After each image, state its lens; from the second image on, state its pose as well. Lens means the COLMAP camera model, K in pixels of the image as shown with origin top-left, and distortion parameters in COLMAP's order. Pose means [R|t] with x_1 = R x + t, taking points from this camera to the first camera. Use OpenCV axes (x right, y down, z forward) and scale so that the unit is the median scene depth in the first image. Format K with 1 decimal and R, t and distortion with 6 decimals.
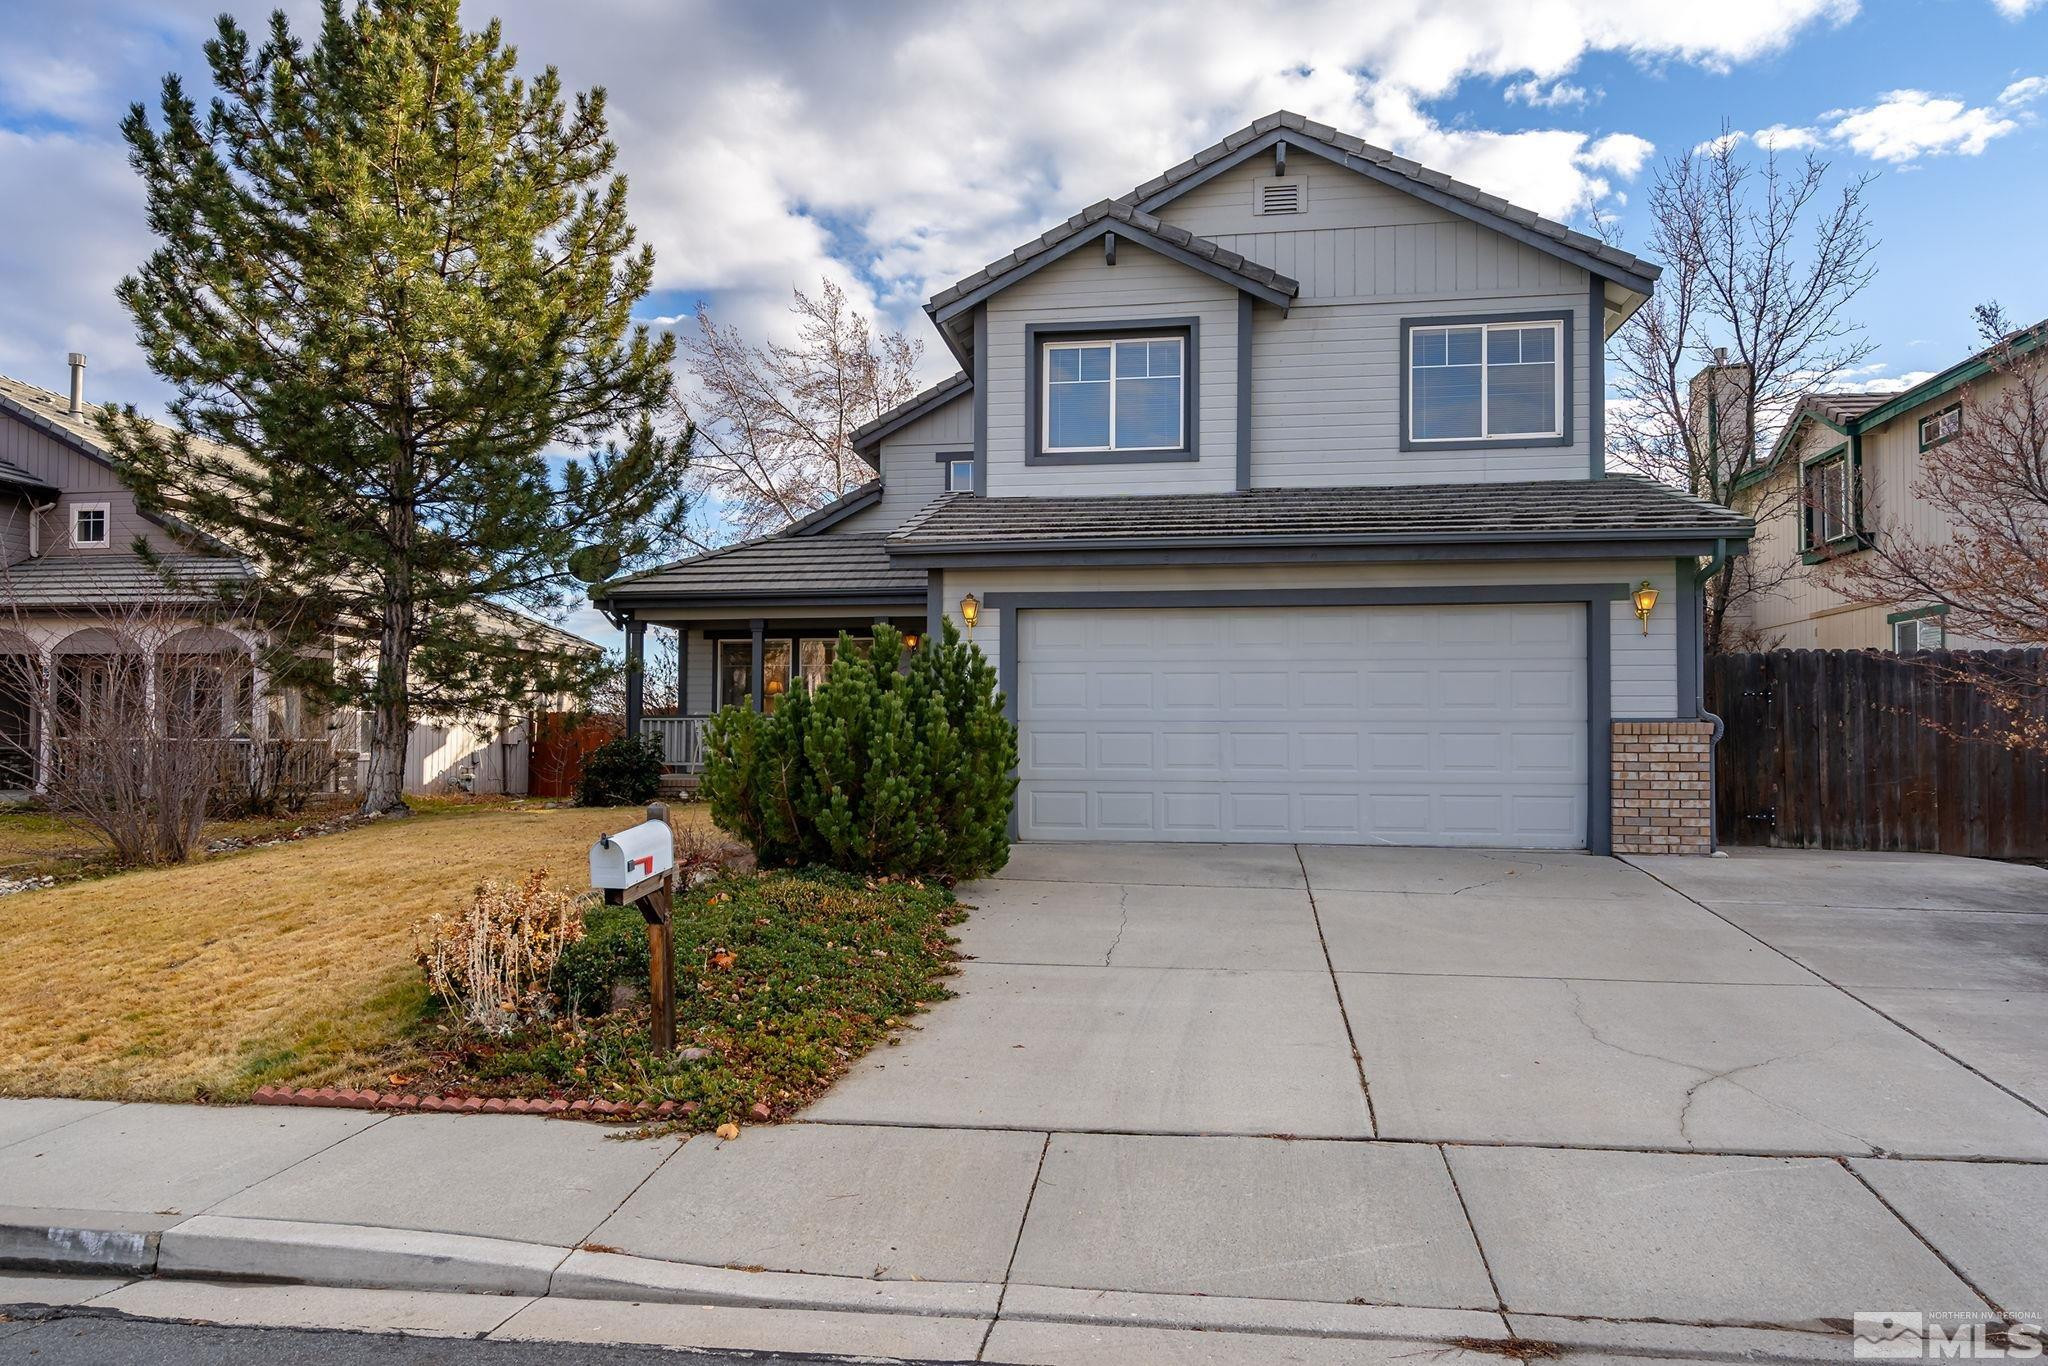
lens RADIAL K [[1324.7, 0, 1013.7], [0, 1324.7, 702.6], [0, 0, 1]] dist [0.008123, -0.001522]
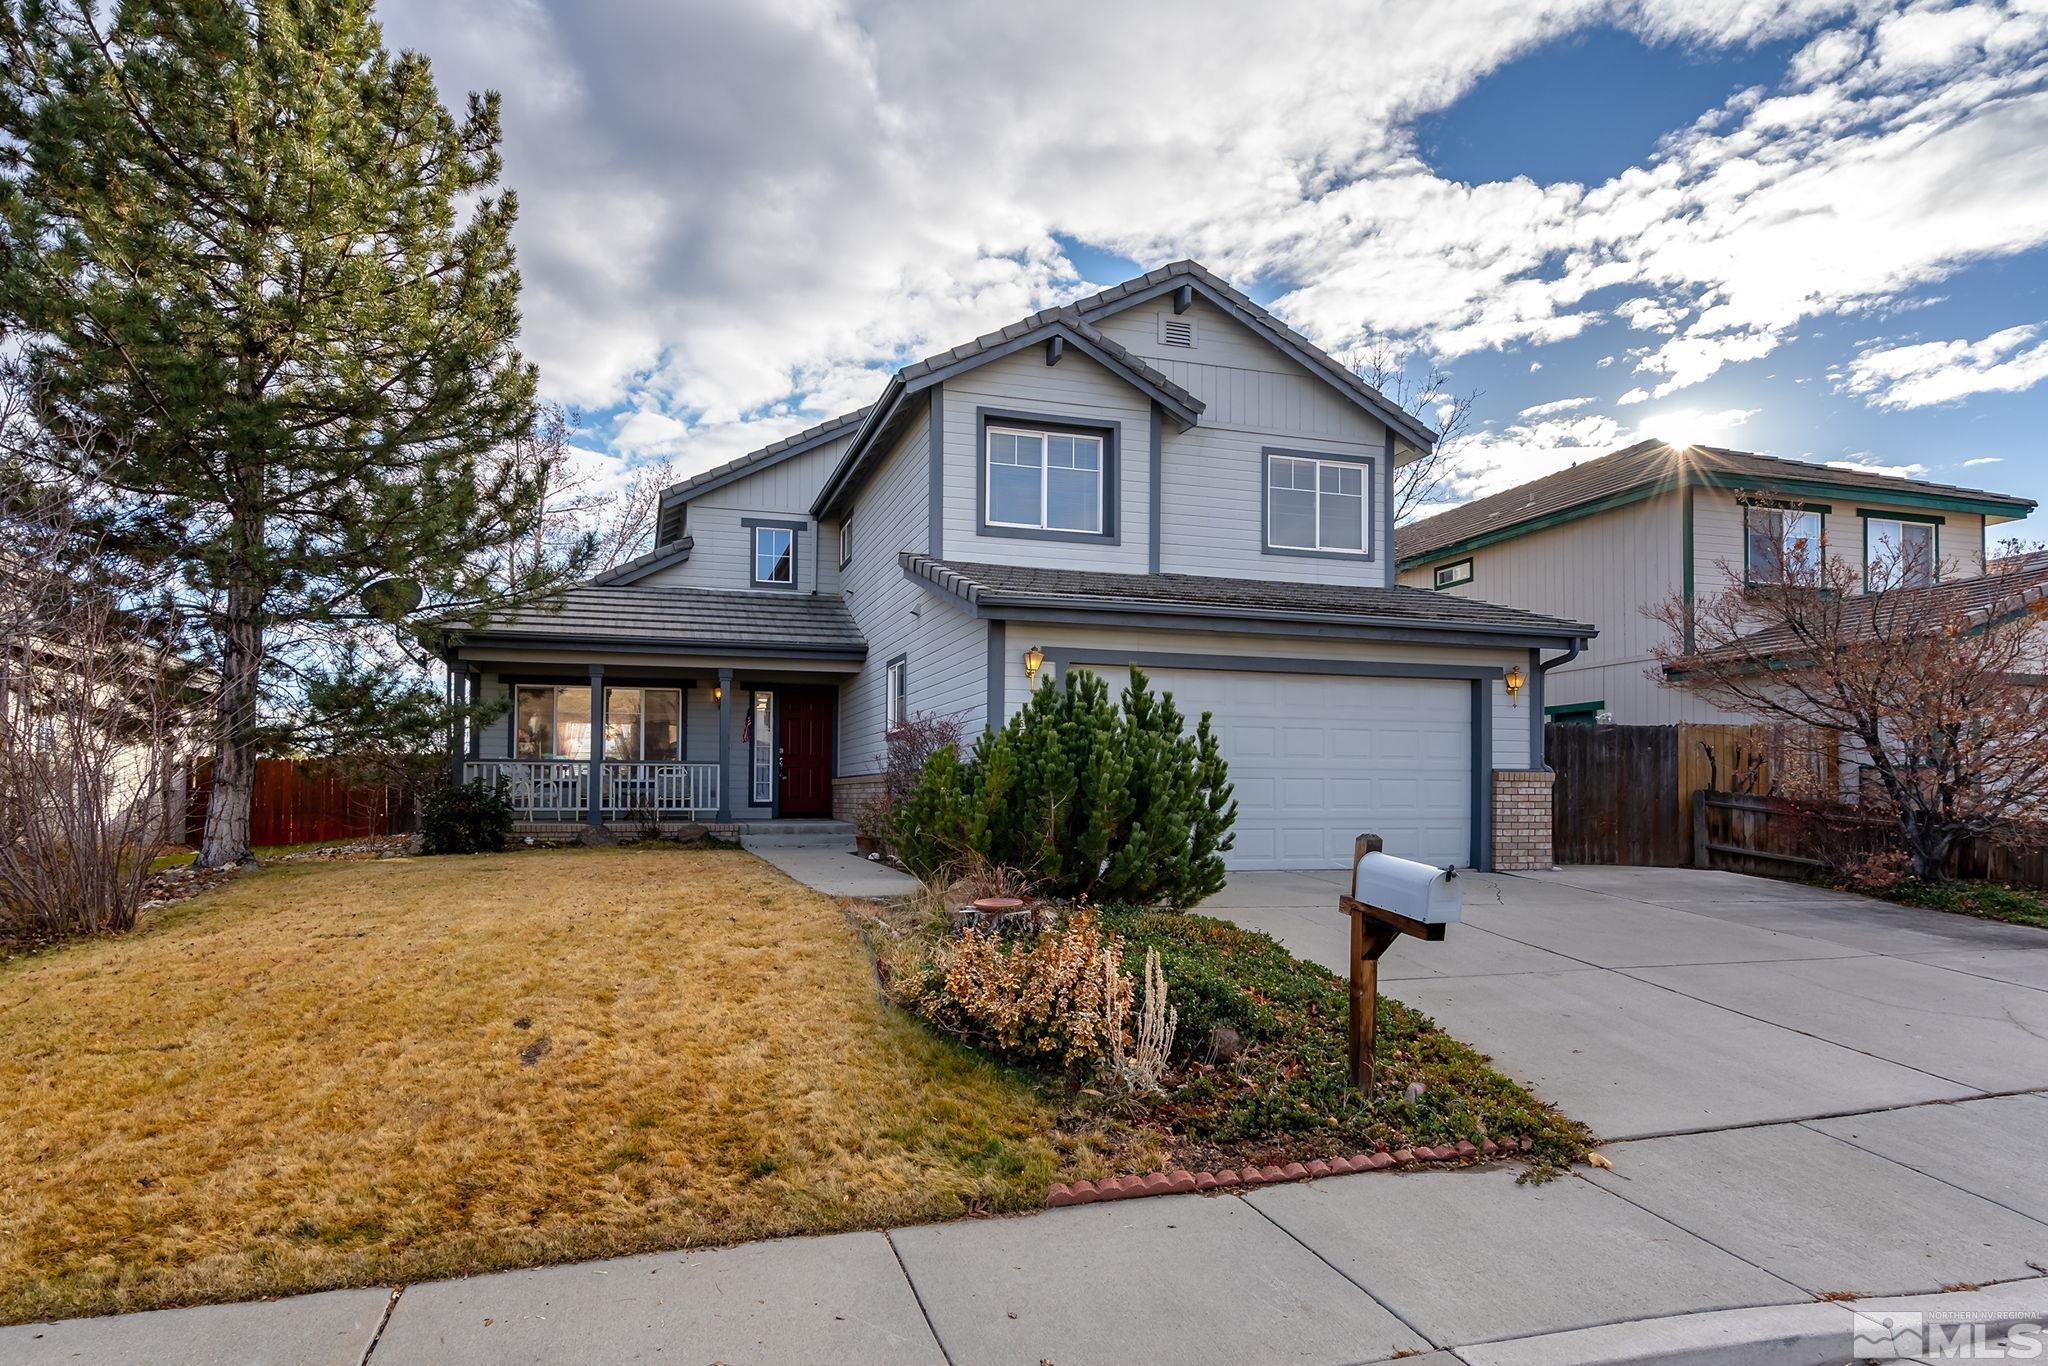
lens RADIAL K [[1097.5, 0, 954.2], [0, 1097.5, 776.4], [0, 0, 1]] dist [-0.009450, 0.003918]
pose [[0.912196, 0.009287, 0.409649, -0.388539], [-0.014142, 0.999861, 0.008822, 0.013947], [-0.409510, -0.013841, 0.912200, 0.178157]]
